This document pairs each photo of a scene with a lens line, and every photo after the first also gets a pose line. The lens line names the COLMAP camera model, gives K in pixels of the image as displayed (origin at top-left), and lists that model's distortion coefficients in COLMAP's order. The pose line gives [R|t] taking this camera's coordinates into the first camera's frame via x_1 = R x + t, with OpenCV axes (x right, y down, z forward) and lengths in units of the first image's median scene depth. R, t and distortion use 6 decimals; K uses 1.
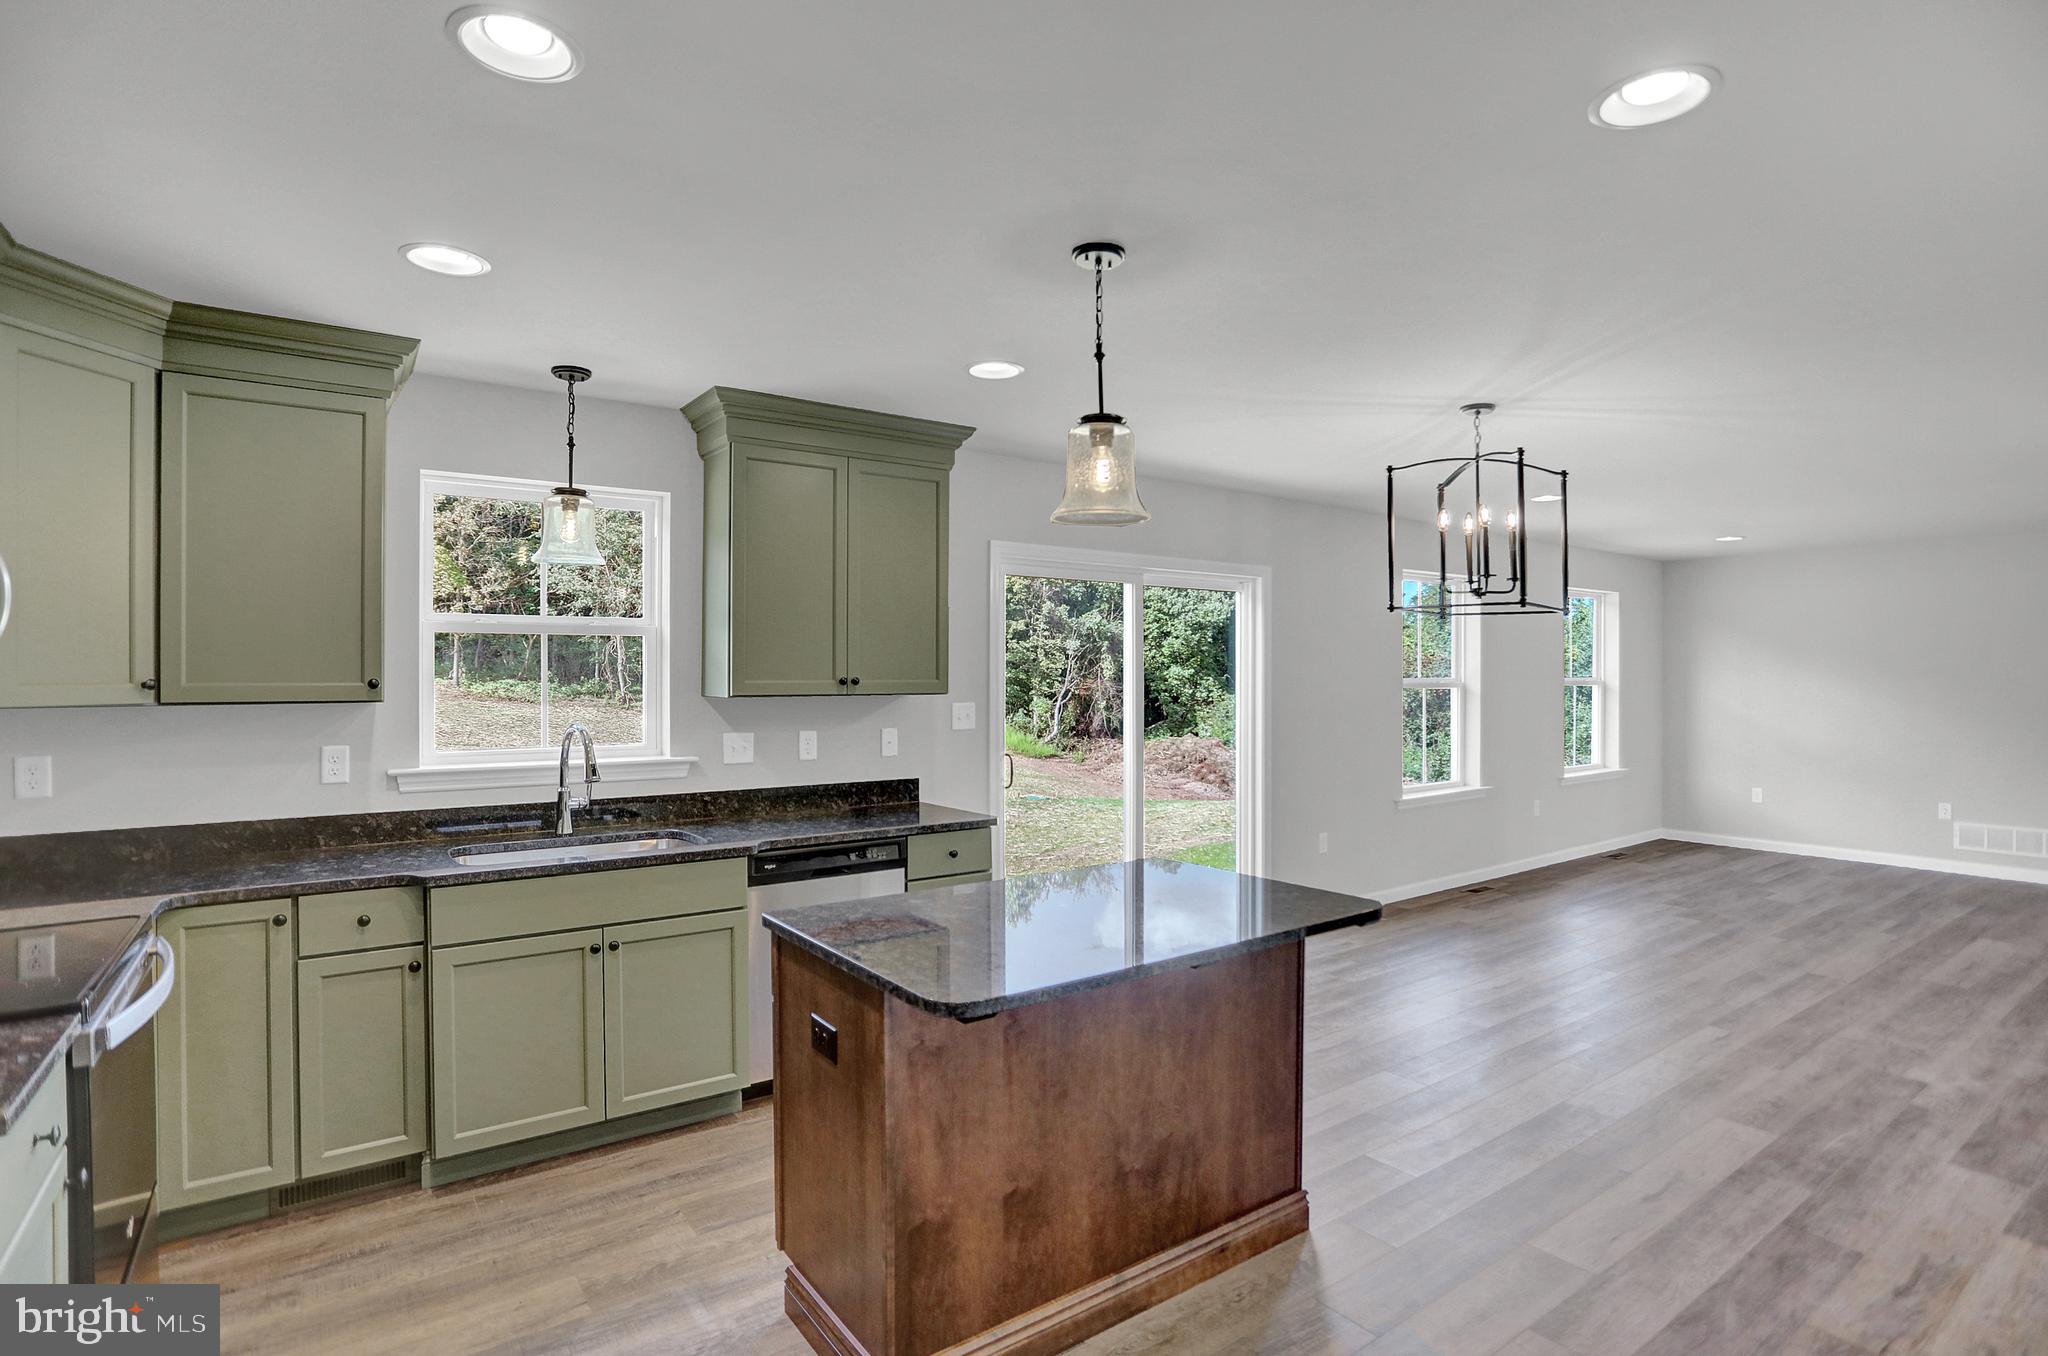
lens RADIAL K [[1032.4, 0, 1015.3], [0, 1032.4, 685.4], [0, 0, 1]] dist [-0.029447, 0.008584]
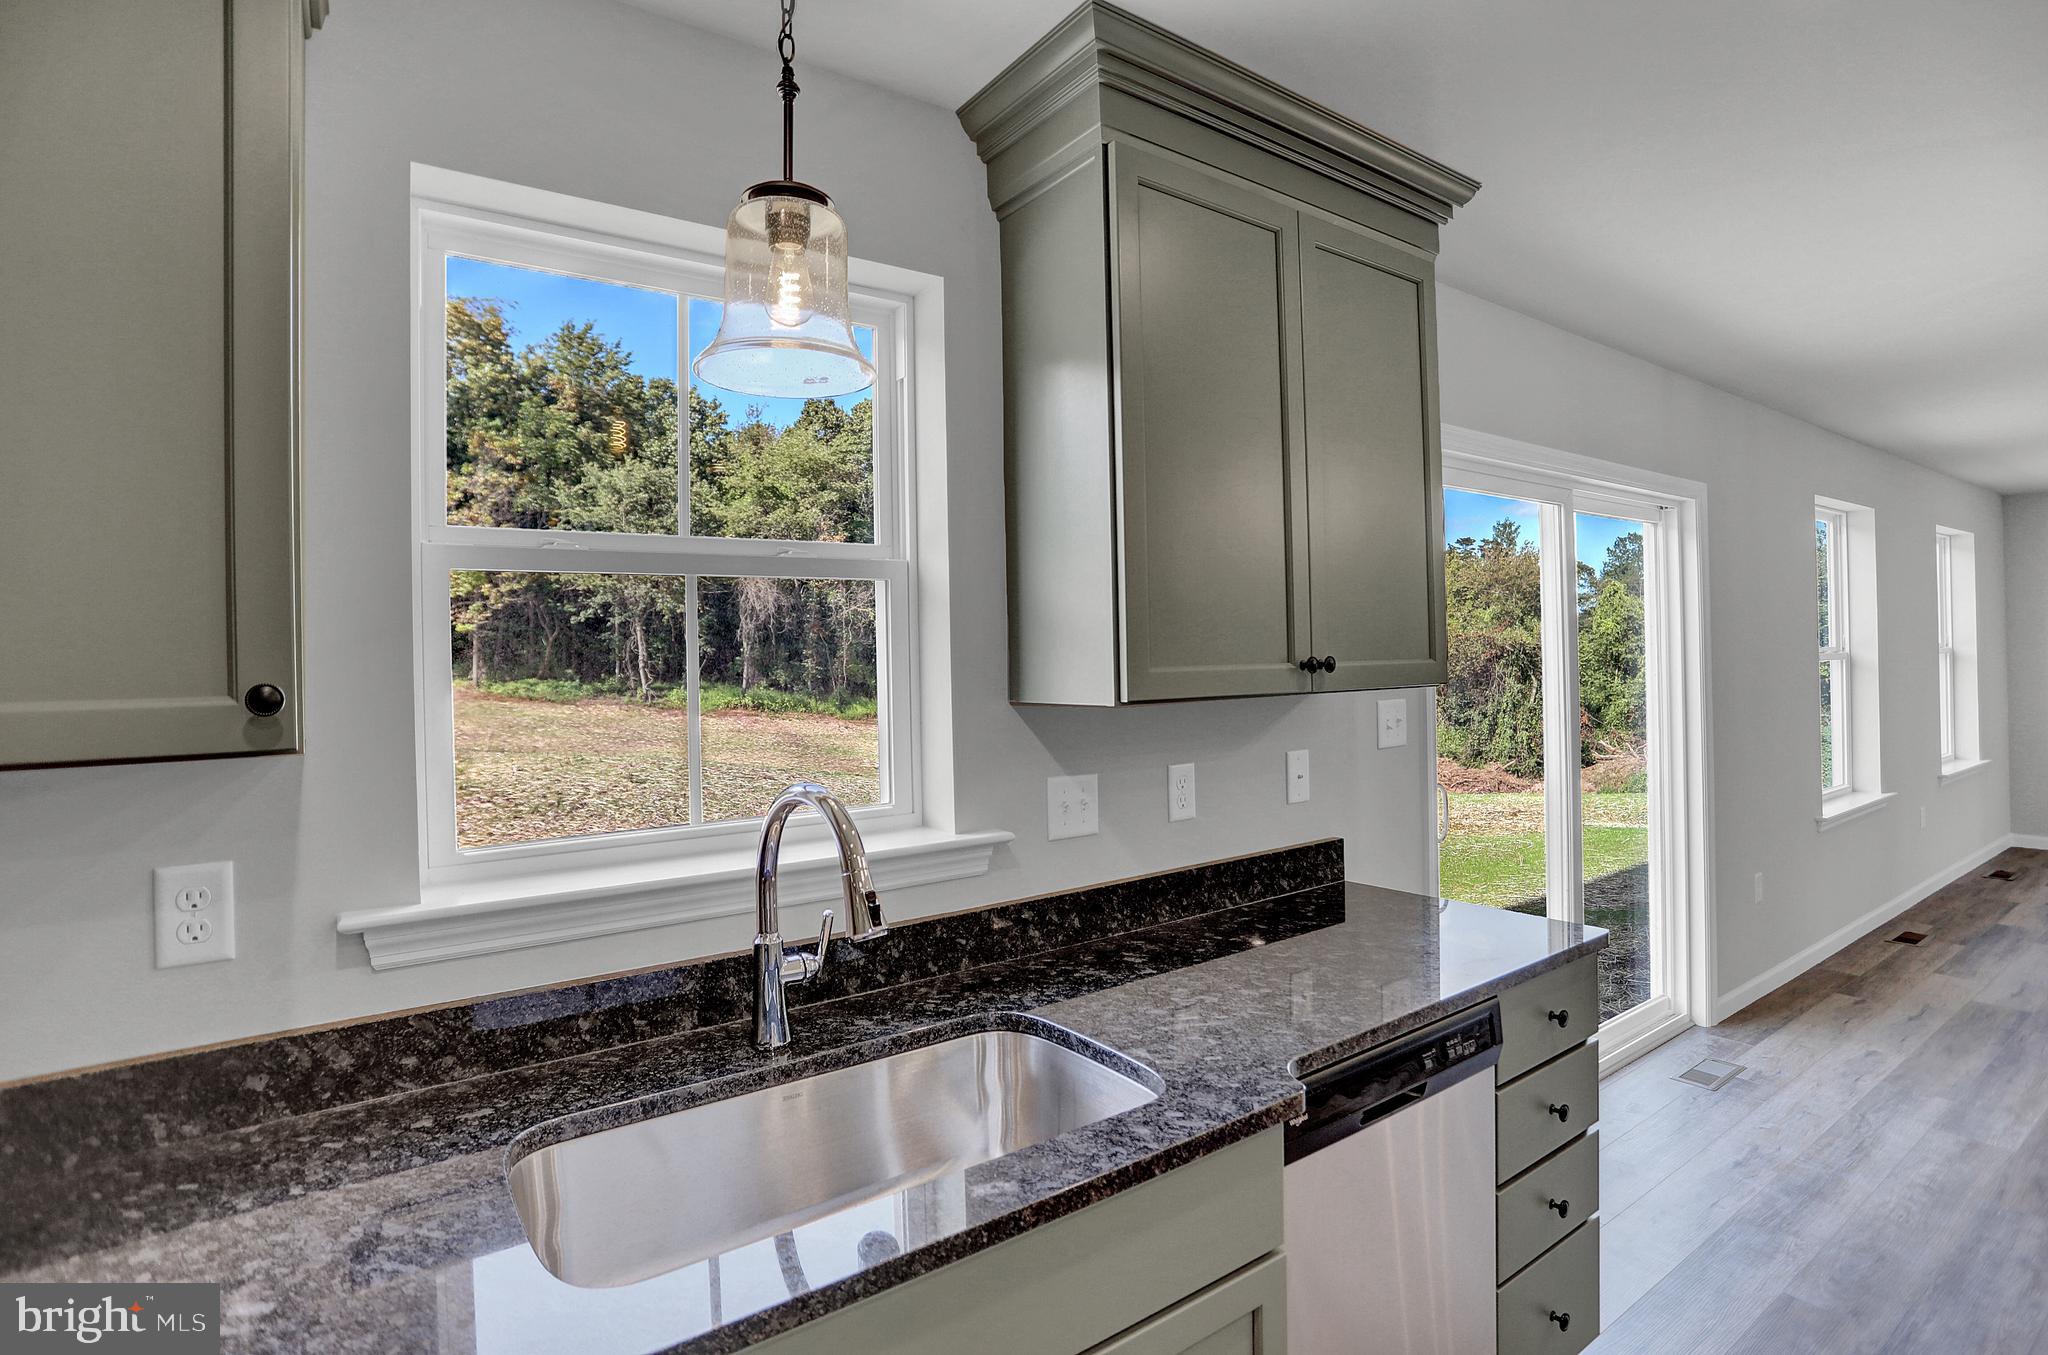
lens RADIAL K [[1032.4, 0, 1032.3], [0, 1032.4, 663.1], [0, 0, 1]] dist [-0.029447, 0.008584]
pose [[0.999713, -0.023892, -0.001832, -0.349041], [0.023874, 0.999671, -0.009364, -0.003959], [0.002056, 0.009317, 0.999954, 0.615030]]
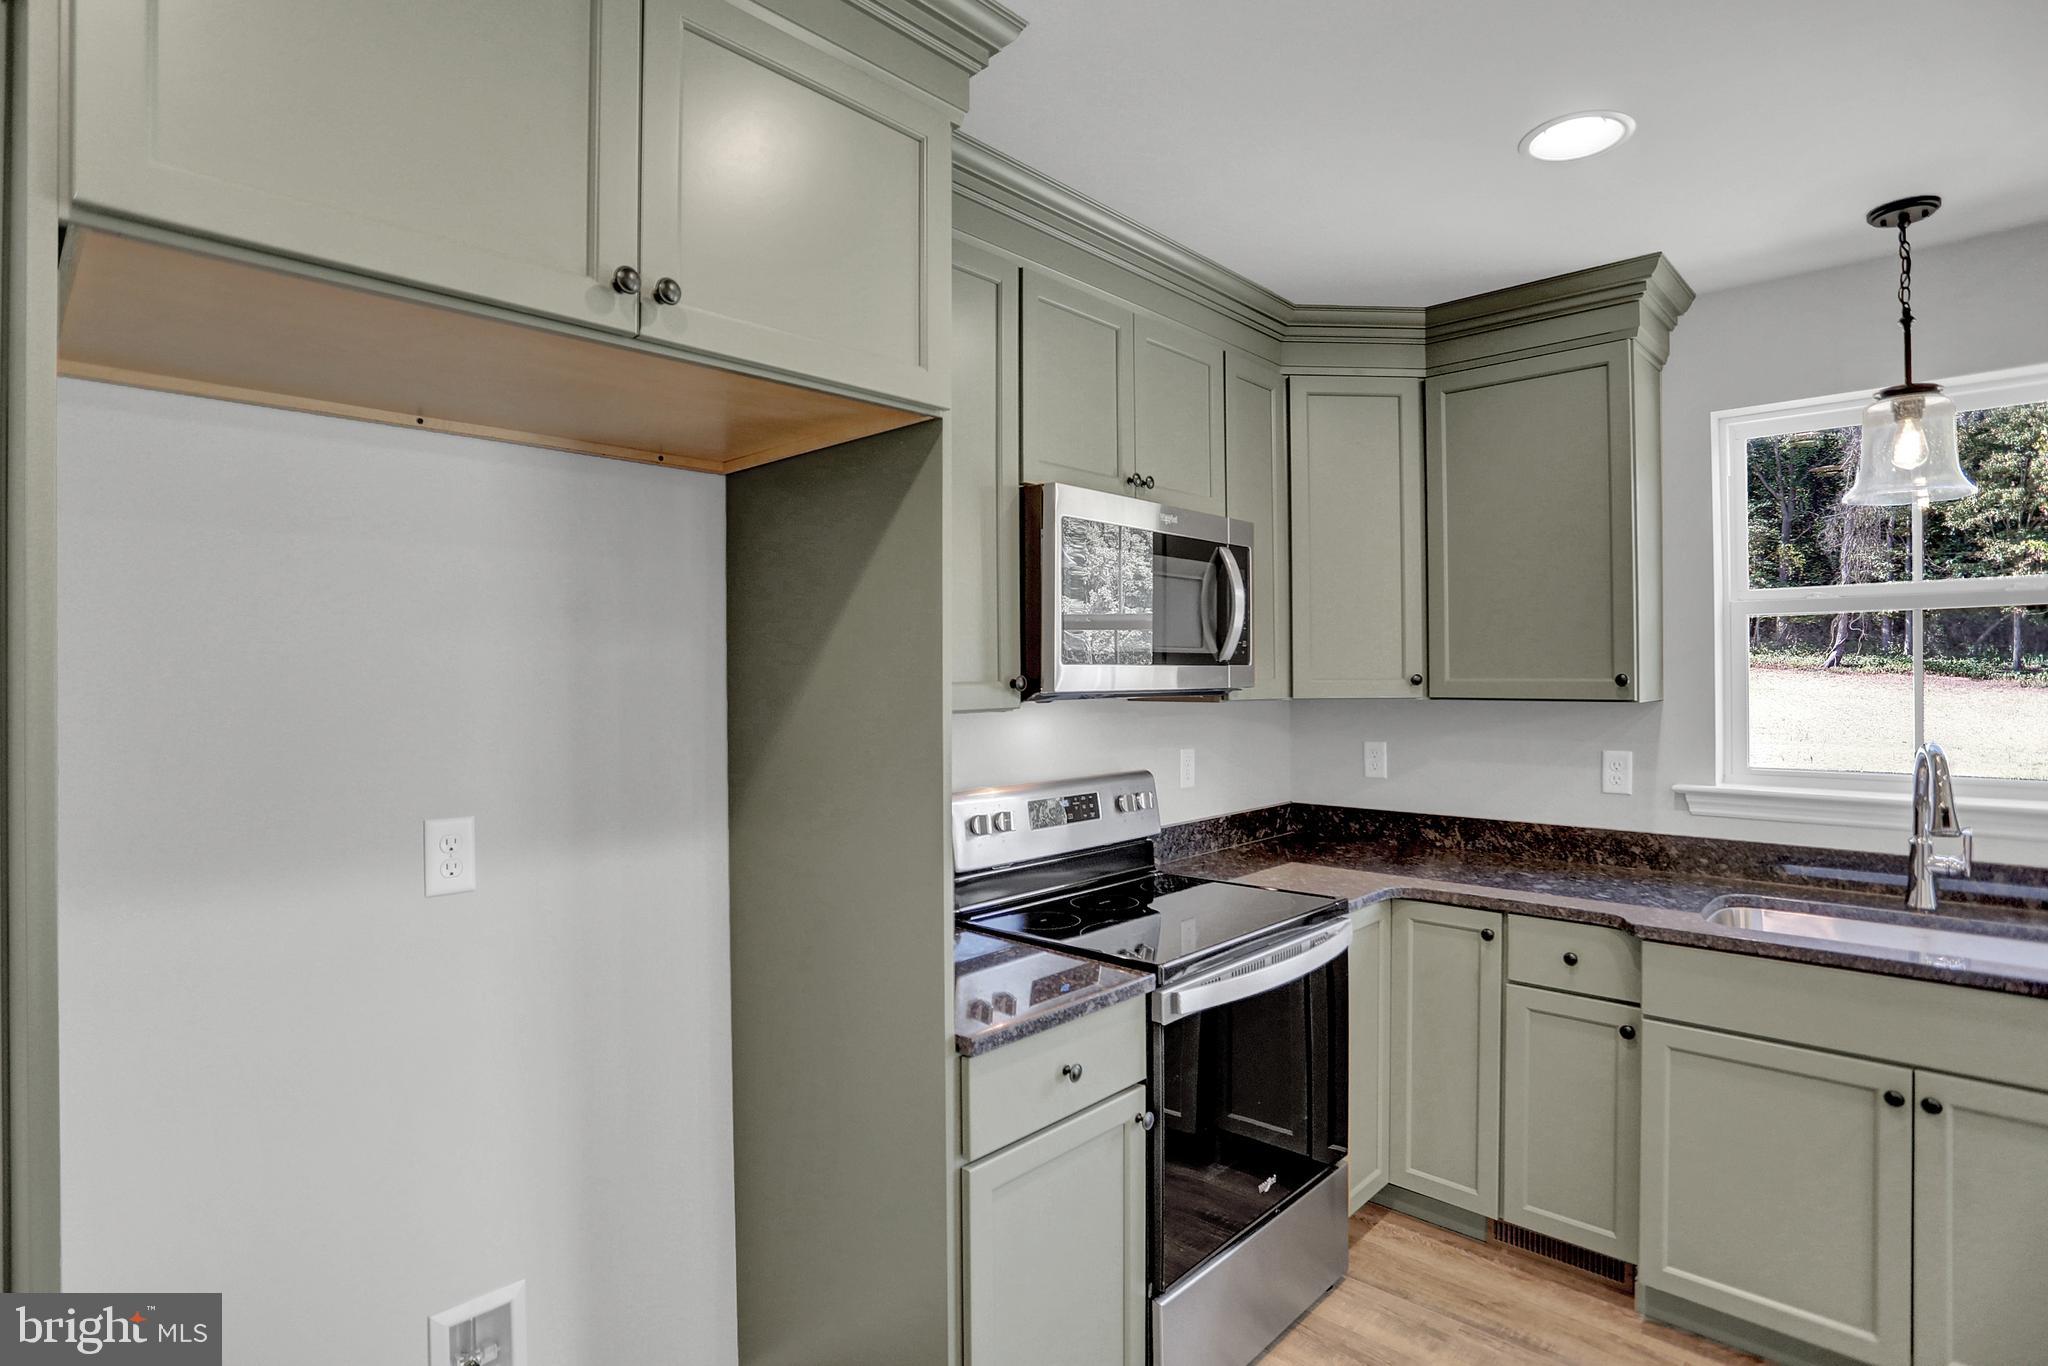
lens RADIAL K [[1032.4, 0, 1026.6], [0, 1032.4, 679.0], [0, 0, 1]] dist [-0.029447, 0.008584]
pose [[0.218996, 0.006194, -0.975706, 0.079461], [-0.005700, 0.999971, 0.005069, -0.004102], [0.975709, 0.004451, 0.219025, 0.306136]]
